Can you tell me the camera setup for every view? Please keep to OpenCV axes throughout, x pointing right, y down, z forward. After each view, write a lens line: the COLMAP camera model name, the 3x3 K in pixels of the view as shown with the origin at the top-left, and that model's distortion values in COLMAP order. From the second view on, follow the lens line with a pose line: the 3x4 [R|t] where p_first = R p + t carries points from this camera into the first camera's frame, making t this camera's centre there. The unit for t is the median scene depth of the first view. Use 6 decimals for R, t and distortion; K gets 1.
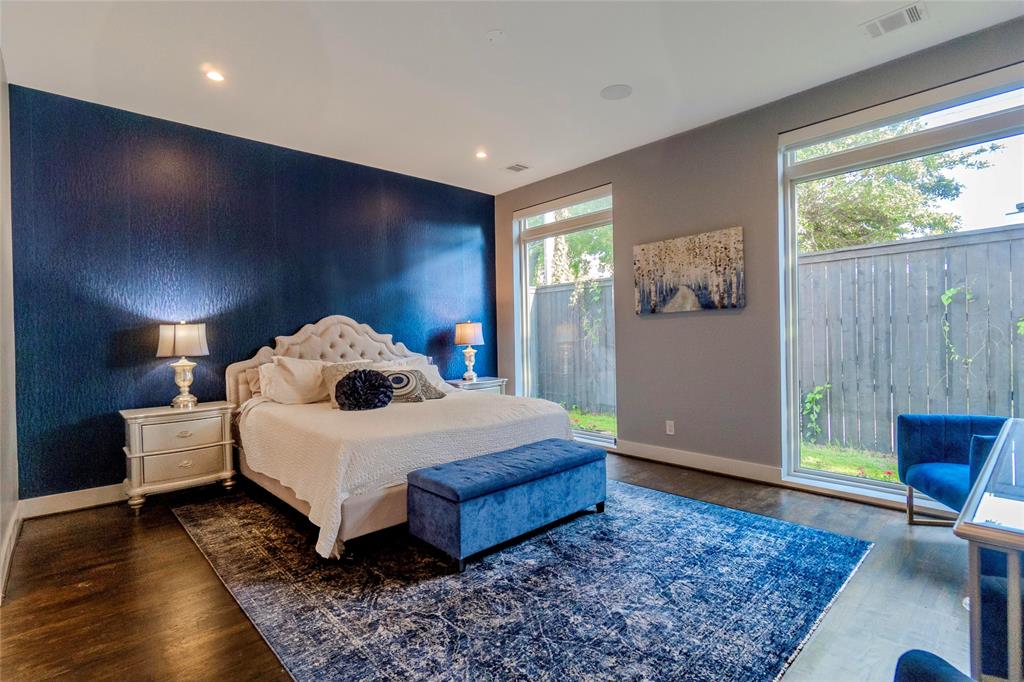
lens RADIAL K [[469.3, 0, 512.0], [0, 469.3, 341.0], [0, 0, 1]] dist [0.000165, 0.000055]
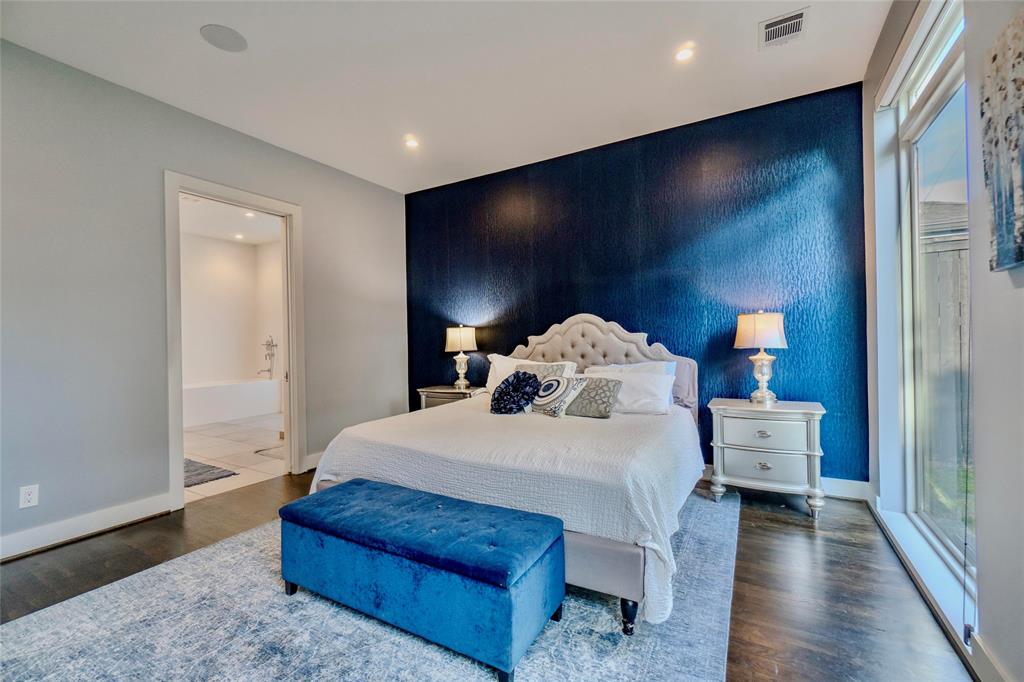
lens RADIAL K [[438.7, 0, 512.0], [0, 438.7, 341.0], [0, 0, 1]] dist [-0.000338, 0.000181]
pose [[0.322532, 0.006430, -0.946537, 0.426818], [-0.004894, 0.999975, 0.005125, -0.002970], [0.946546, 0.002979, 0.322555, 0.577486]]
